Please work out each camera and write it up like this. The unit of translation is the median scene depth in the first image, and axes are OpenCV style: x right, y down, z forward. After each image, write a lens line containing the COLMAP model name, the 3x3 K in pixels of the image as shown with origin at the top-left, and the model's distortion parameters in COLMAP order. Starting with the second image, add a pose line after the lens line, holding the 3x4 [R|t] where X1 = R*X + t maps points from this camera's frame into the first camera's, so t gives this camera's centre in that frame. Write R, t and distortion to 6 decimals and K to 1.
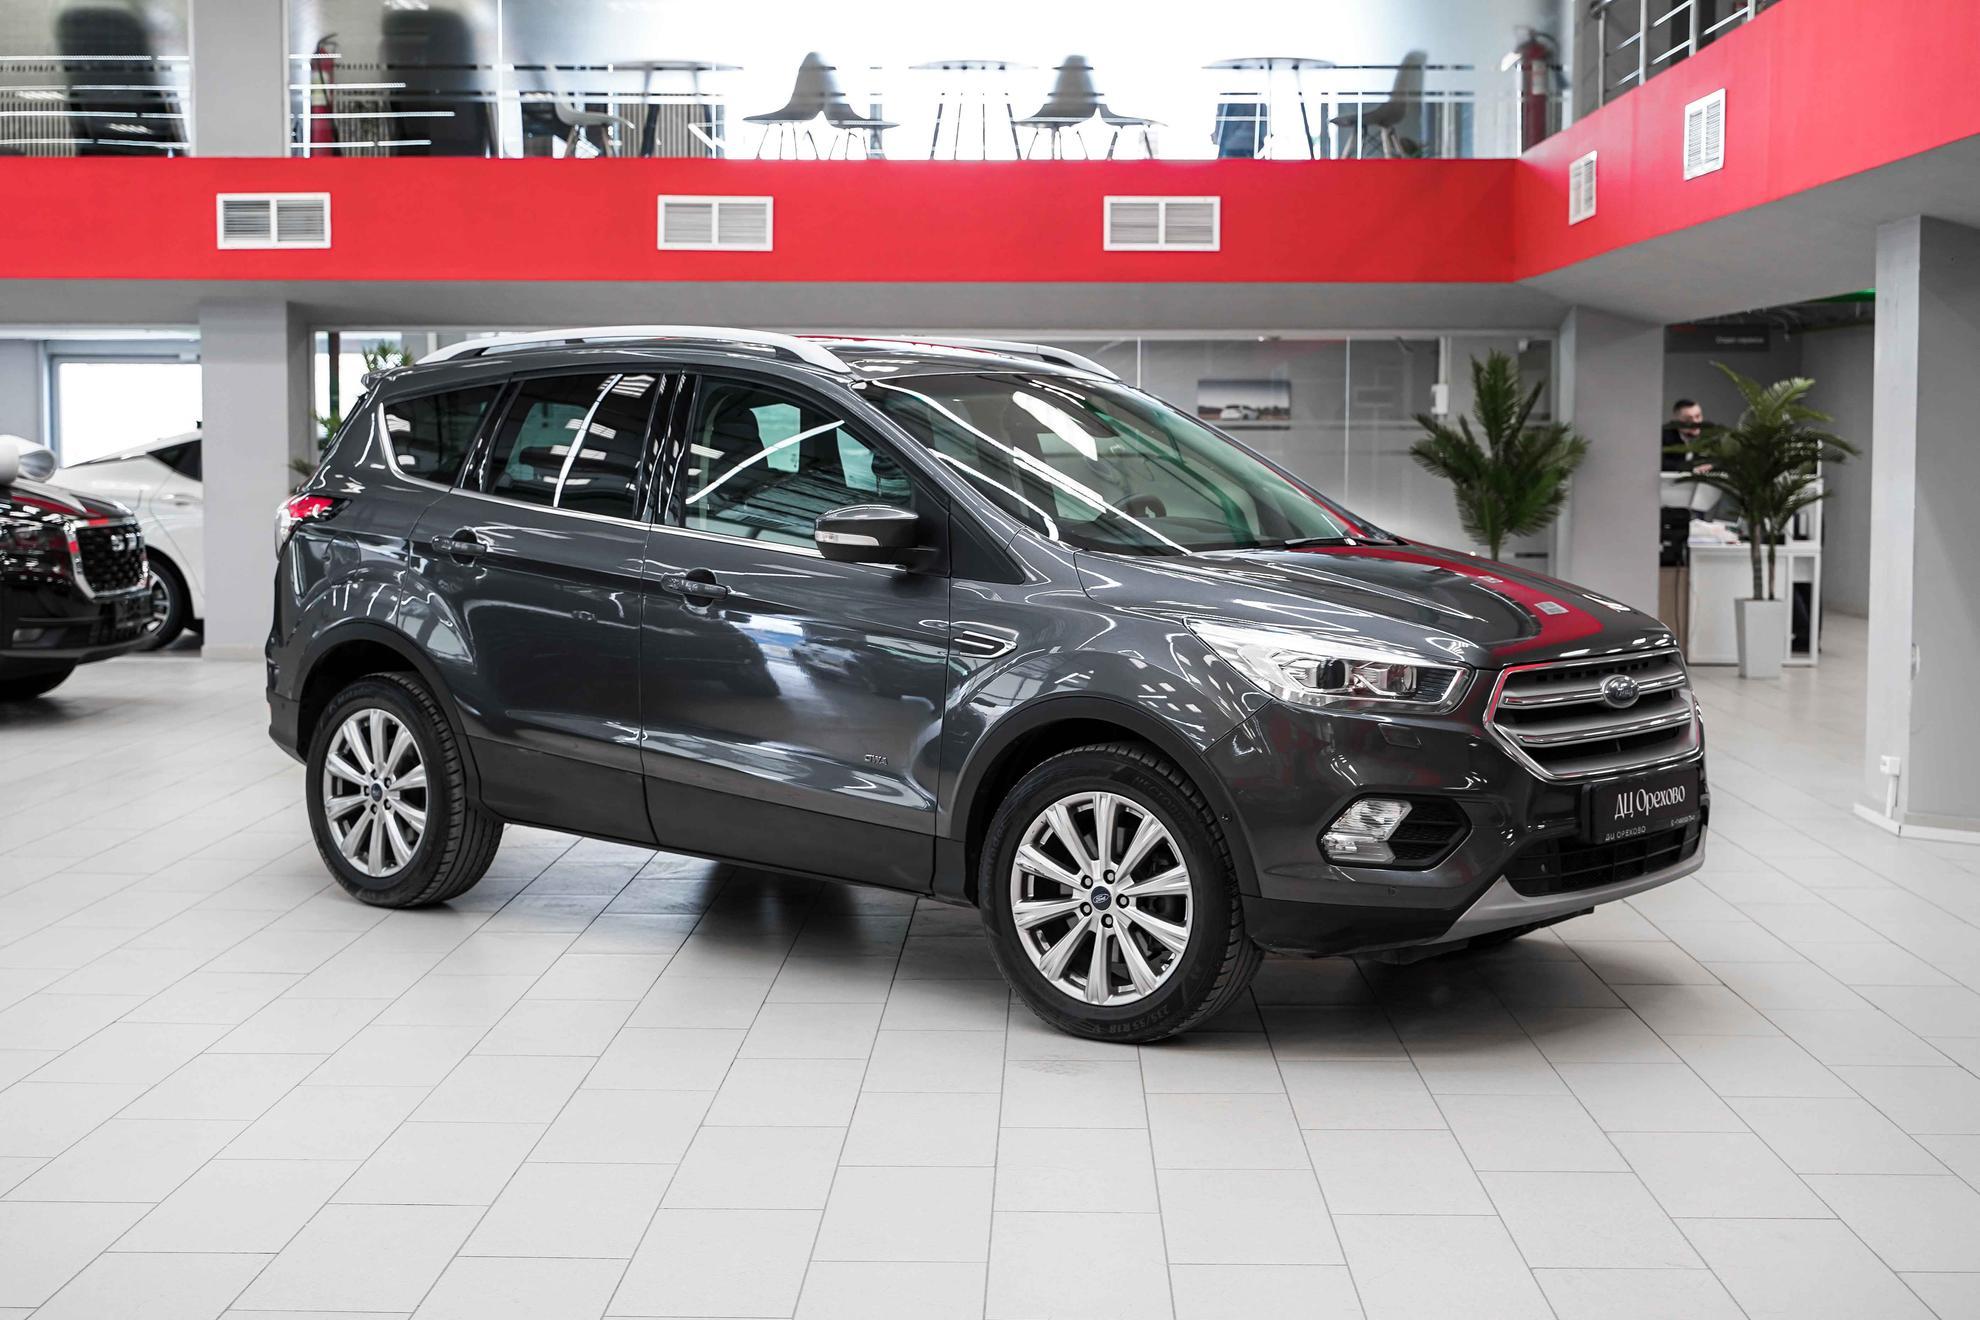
lens RADIAL K [[2729.7, 0, 988.7], [0, 2729.7, 602.7], [0, 0, 1]] dist [0.167731, -0.038933]
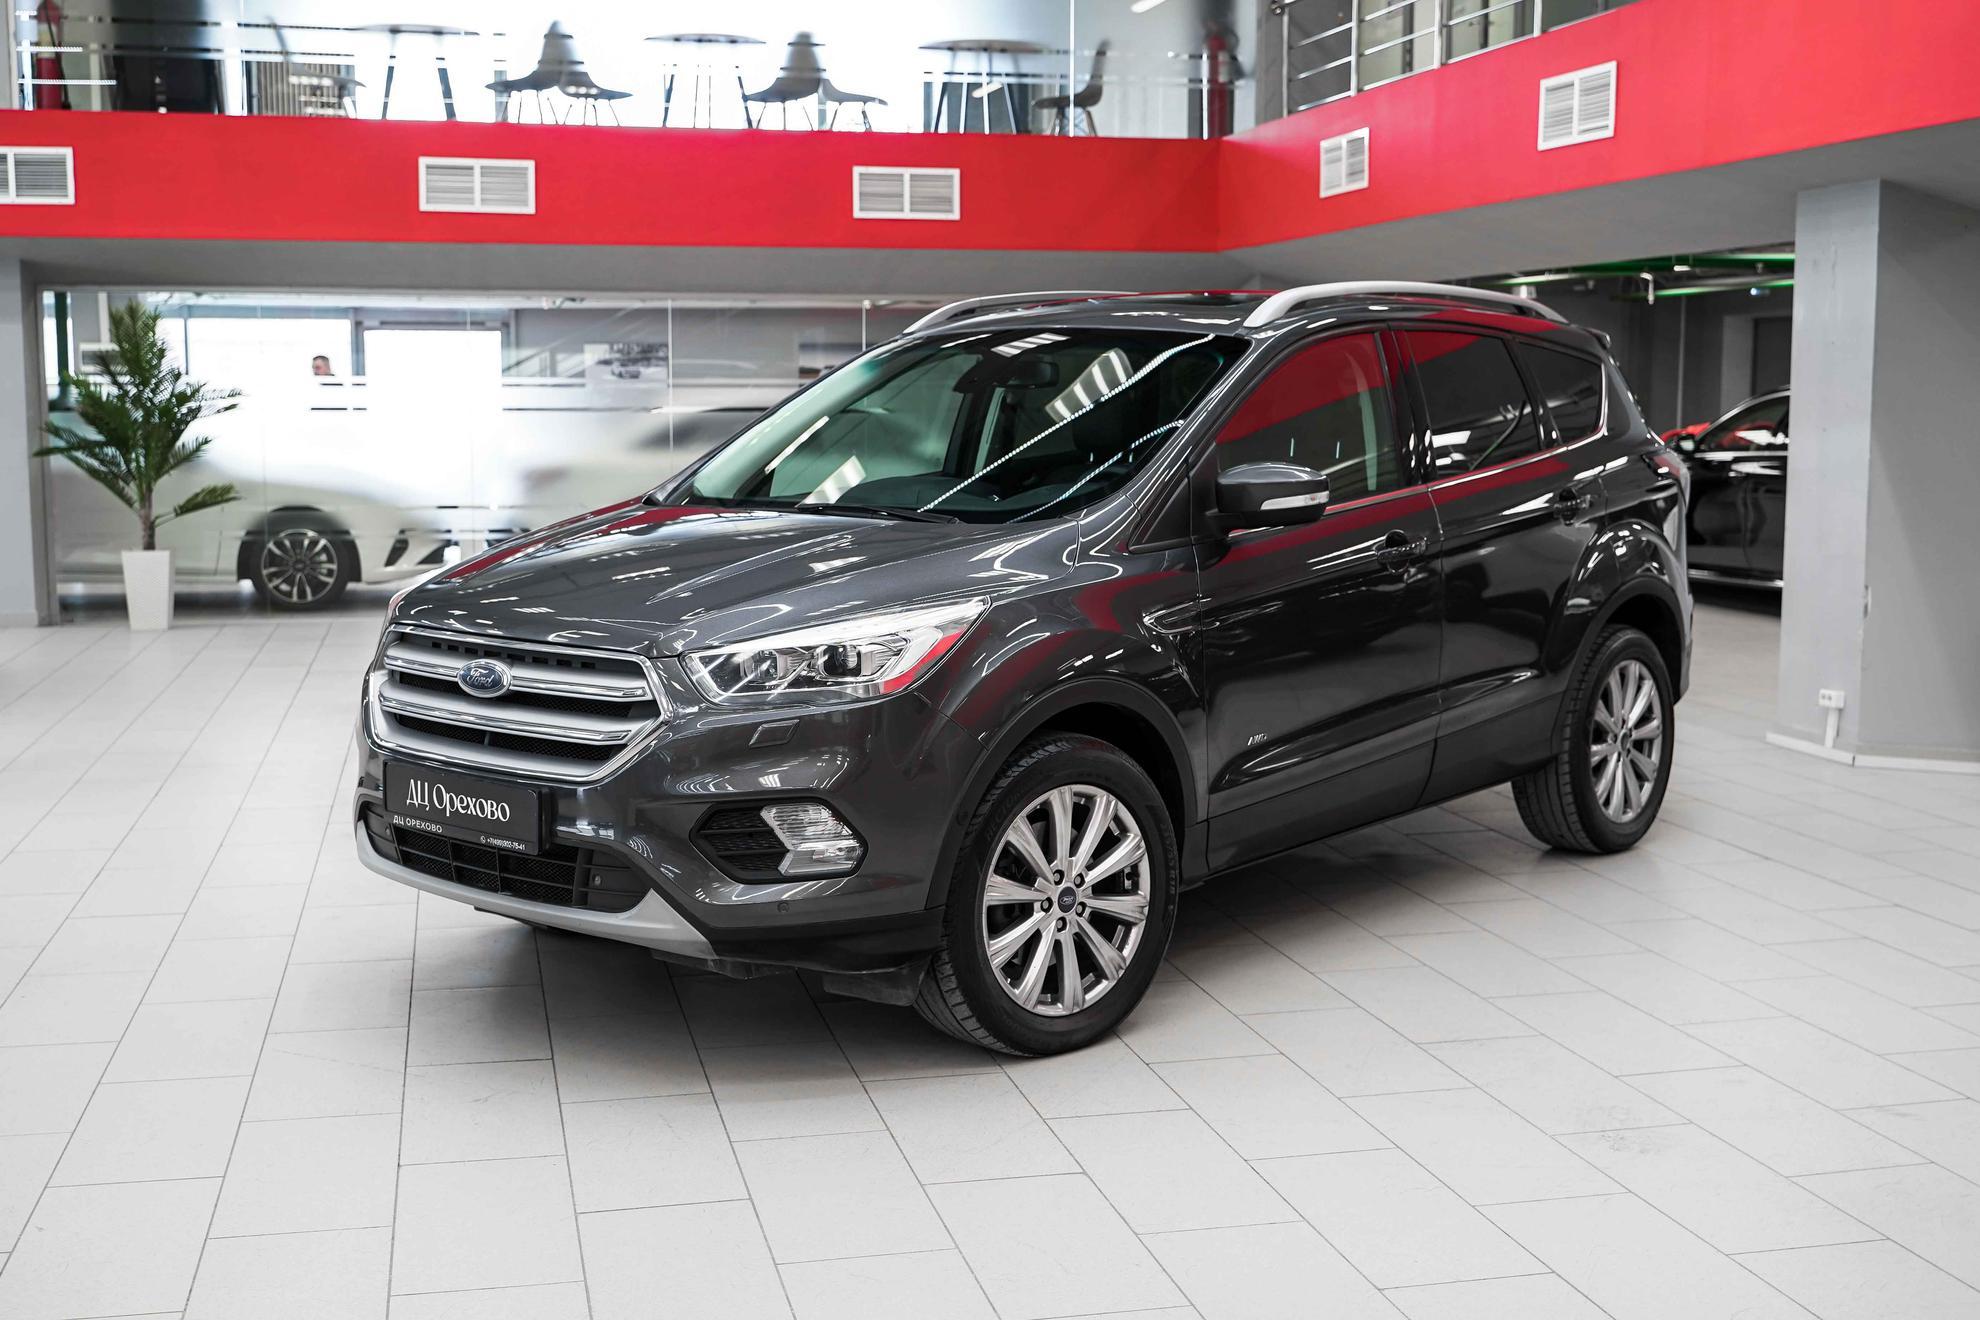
lens RADIAL K [[2238.0, 0, 990.0], [0, 2238.0, 660.0], [0, 0, 1]] dist [0.099221, -0.031271]
pose [[0.973171, -0.034885, 0.227422, -0.106139], [0.021313, 0.997857, 0.061863, -0.009876], [-0.229093, -0.055356, 0.971829, 0.125440]]
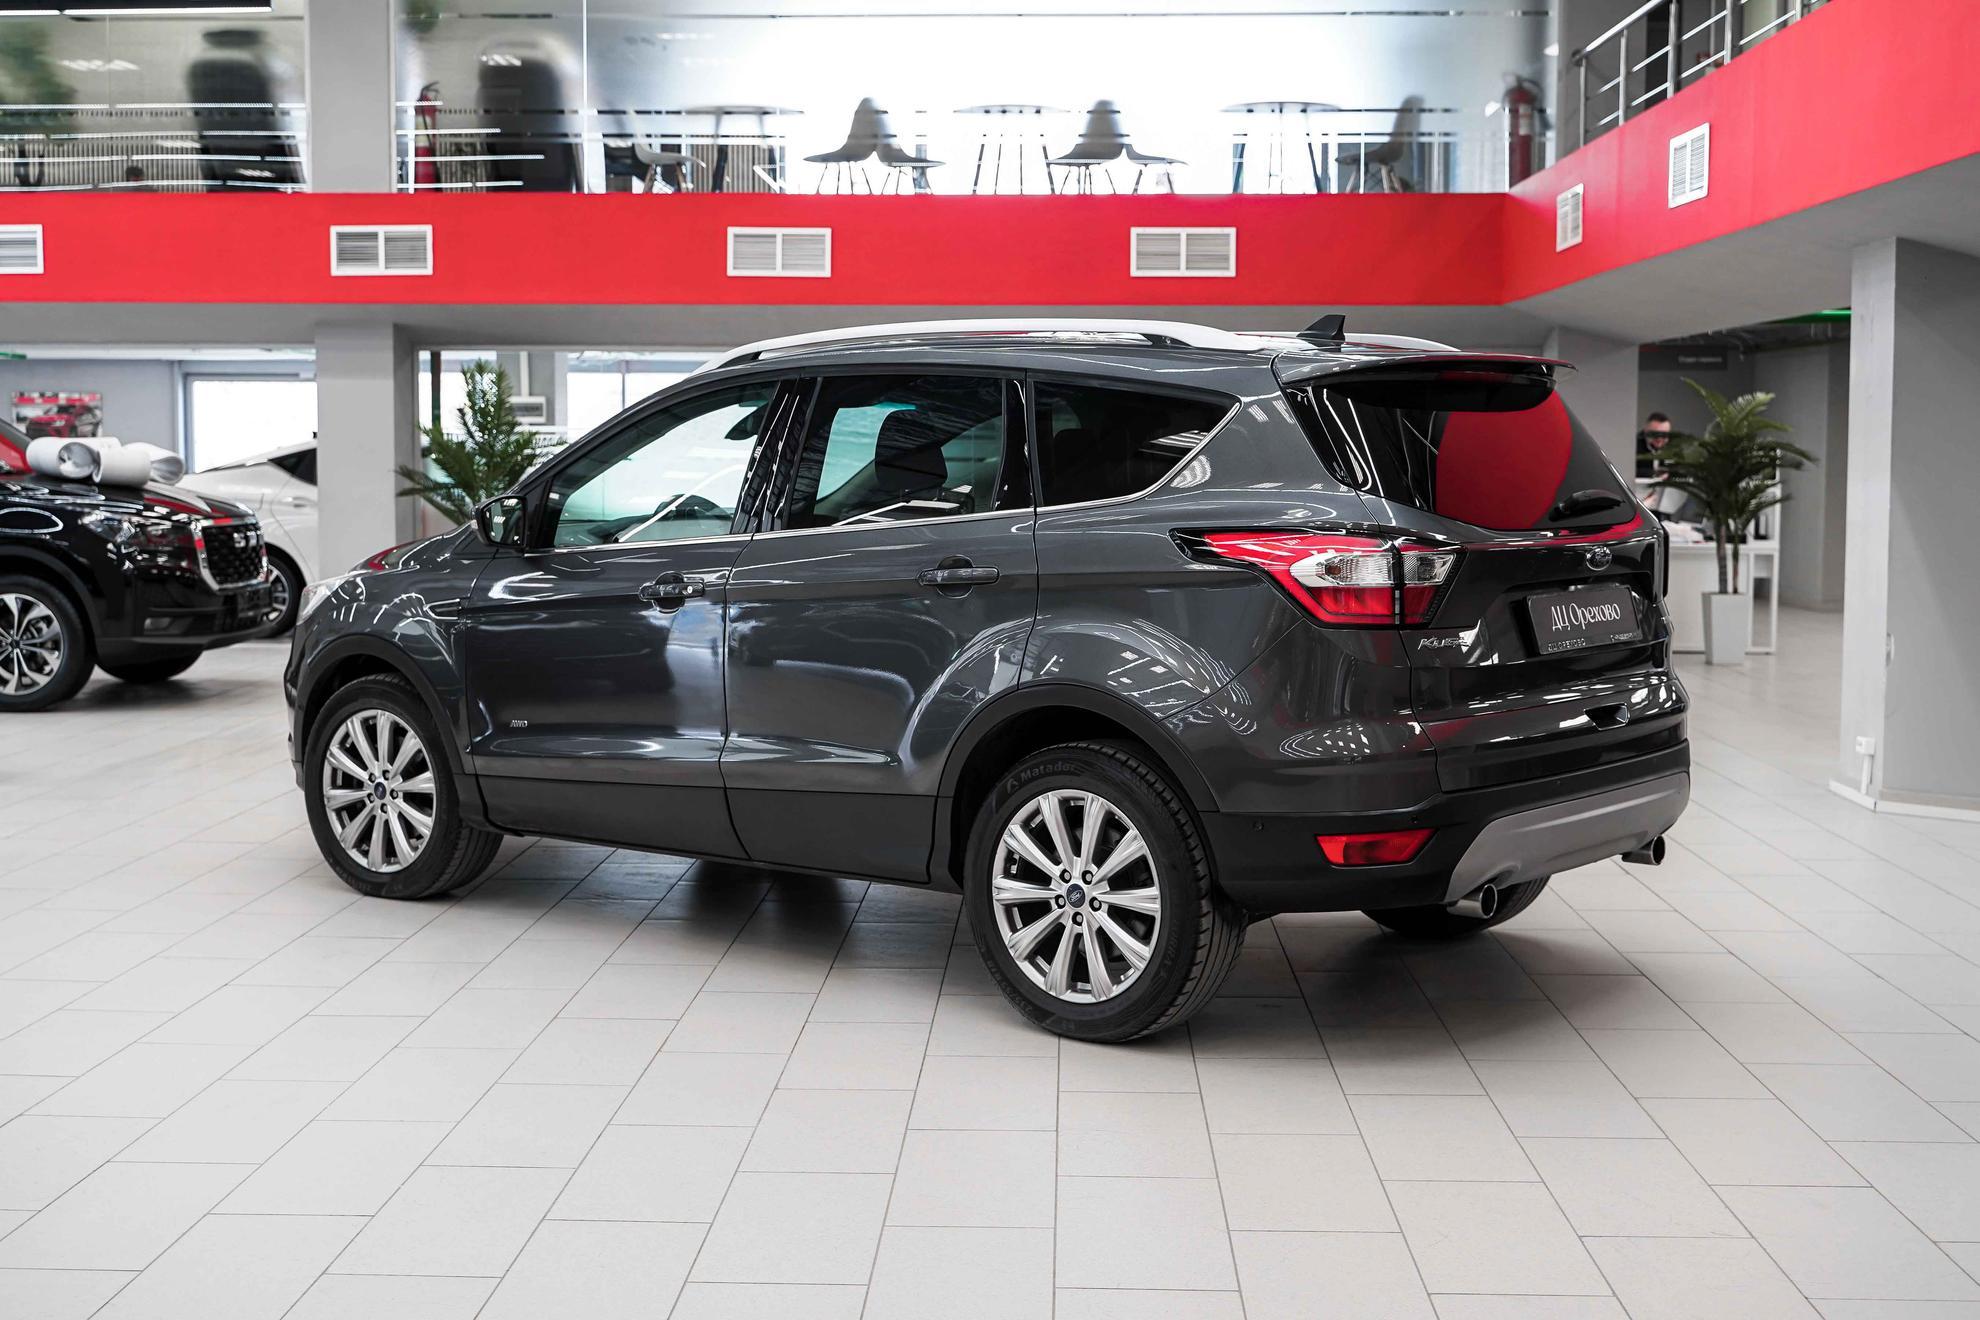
lens RADIAL K [[2420.3, 0, 994.5], [0, 2420.3, 600.6], [0, 0, 1]] dist [0.153057, 0.015095]
pose [[0.999960, 0.001123, -0.008869, -0.003694], [-0.001107, 0.999998, 0.001747, 0.000372], [0.008871, -0.001737, 0.999959, 0.019372]]
